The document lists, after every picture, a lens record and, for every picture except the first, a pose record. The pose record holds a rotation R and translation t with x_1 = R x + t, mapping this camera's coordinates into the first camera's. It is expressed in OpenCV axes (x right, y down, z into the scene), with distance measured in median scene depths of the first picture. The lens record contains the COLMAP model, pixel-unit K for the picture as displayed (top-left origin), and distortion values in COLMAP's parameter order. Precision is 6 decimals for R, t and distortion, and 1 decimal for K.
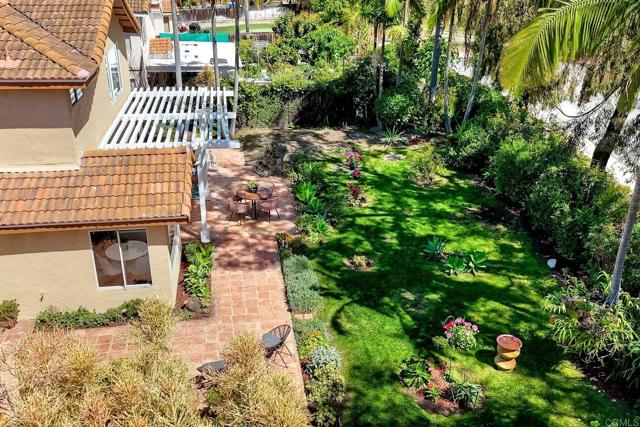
lens RADIAL K [[498.7, 0, 320.0], [0, 498.7, 213.5], [0, 0, 1]] dist [0.052501, -0.005636]
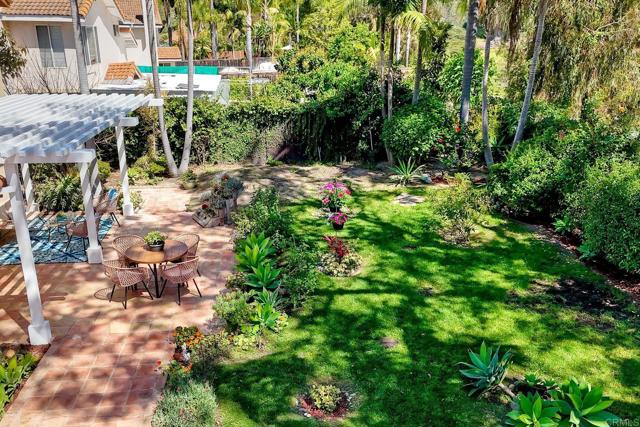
lens RADIAL K [[498.7, 0, 320.0], [0, 498.7, 213.5], [0, 0, 1]] dist [0.052501, -0.005636]
pose [[0.998487, 0.001547, -0.054975, 0.073696], [-0.008281, 0.992438, -0.122467, -0.013039], [0.054370, 0.122737, 0.990949, 0.370983]]
